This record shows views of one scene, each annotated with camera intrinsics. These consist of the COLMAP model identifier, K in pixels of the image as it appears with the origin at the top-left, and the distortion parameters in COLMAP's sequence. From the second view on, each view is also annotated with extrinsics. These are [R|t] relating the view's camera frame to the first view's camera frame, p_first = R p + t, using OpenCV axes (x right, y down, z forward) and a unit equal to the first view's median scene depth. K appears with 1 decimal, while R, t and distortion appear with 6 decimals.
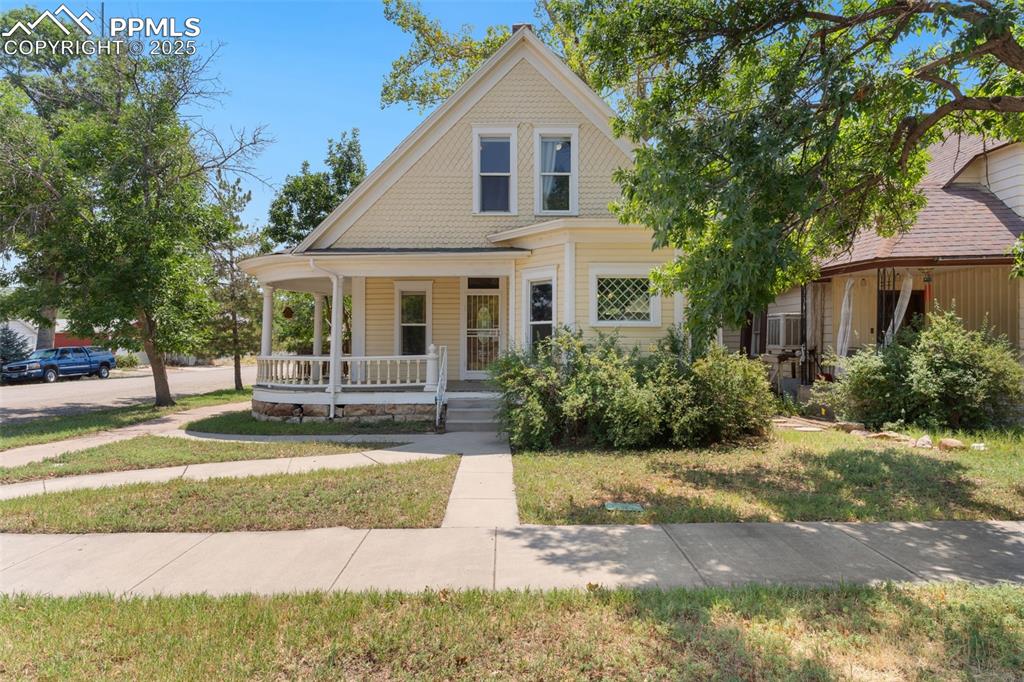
lens RADIAL K [[570.1, 0, 507.3], [0, 570.1, 349.3], [0, 0, 1]] dist [-0.008479, 0.003994]
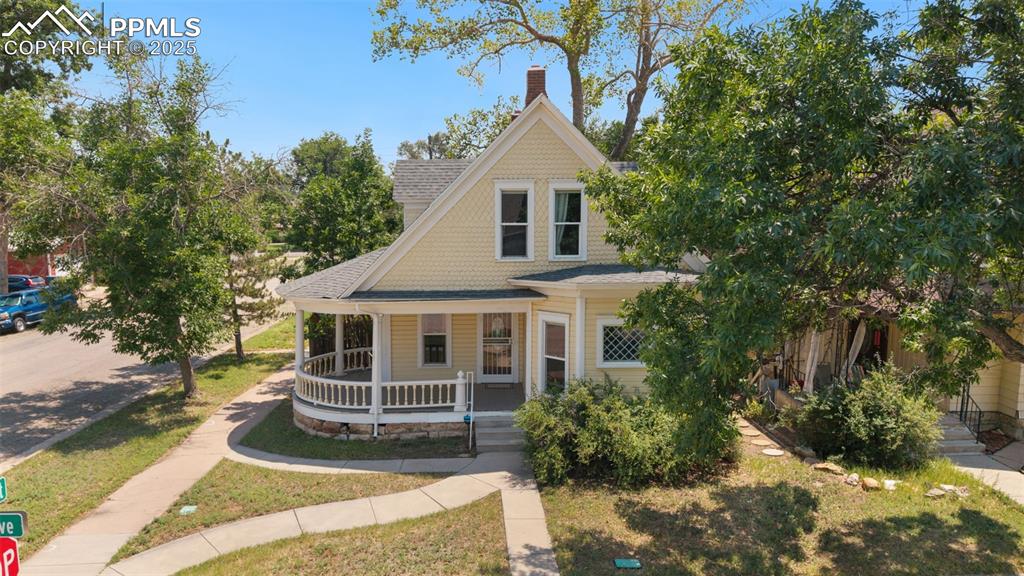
lens RADIAL K [[672.9, 0, 503.0], [0, 672.9, 286.7], [0, 0, 1]] dist [0.003066, -0.006492]
pose [[0.999525, -0.005283, 0.030376, -0.086610], [0.002480, 0.995796, 0.091570, -0.307412], [-0.030732, -0.091451, 0.995335, -0.352120]]
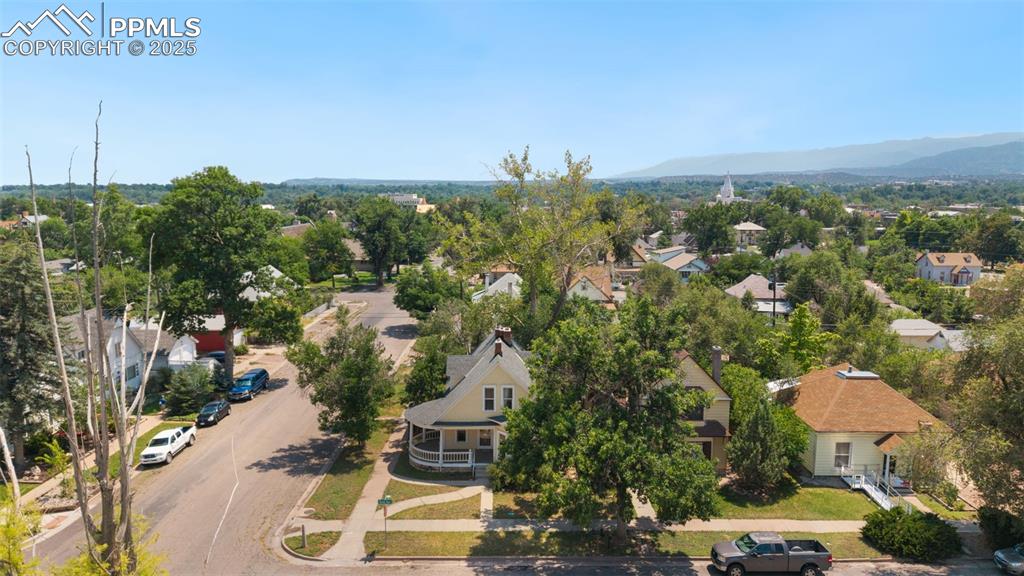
lens RADIAL K [[672.9, 0, 510.2], [0, 672.9, 279.5], [0, 0, 1]] dist [0.003066, -0.006492]
pose [[0.999987, 0.005068, -0.001104, 0.100221], [-0.004903, 0.993100, 0.117168, -1.457258], [0.001690, -0.117161, 0.993112, -2.788989]]
